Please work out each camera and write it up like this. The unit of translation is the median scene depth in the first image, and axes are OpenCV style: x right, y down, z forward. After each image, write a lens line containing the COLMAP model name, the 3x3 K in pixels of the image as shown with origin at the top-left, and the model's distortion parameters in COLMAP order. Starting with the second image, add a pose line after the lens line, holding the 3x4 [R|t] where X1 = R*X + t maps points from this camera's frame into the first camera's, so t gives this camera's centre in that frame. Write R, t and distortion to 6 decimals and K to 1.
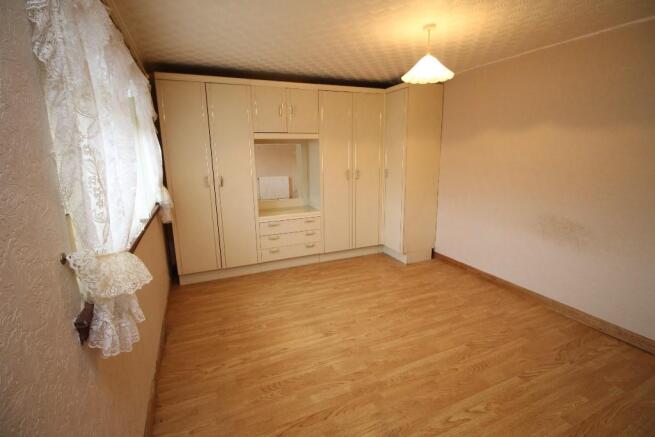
lens RADIAL K [[305.0, 0, 328.3], [0, 305.0, 211.9], [0, 0, 1]] dist [0.001324, -0.012902]
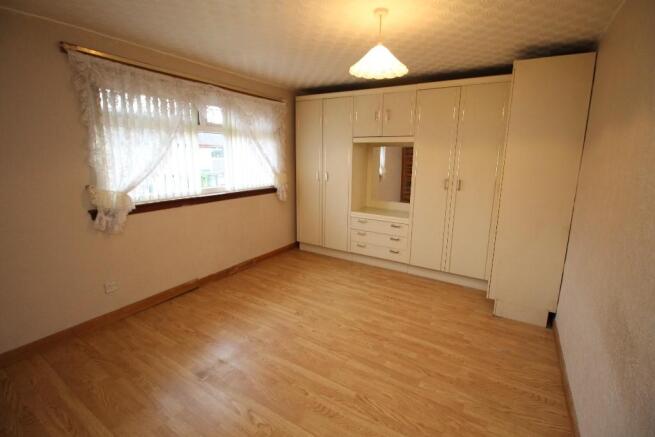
lens RADIAL K [[305.0, 0, 328.3], [0, 305.0, 211.9], [0, 0, 1]] dist [0.001324, -0.012902]
pose [[0.569035, 0.177638, -0.802897, 0.718694], [-0.183407, 0.979210, 0.086661, -0.072905], [0.801599, 0.097944, 0.589785, 0.300568]]
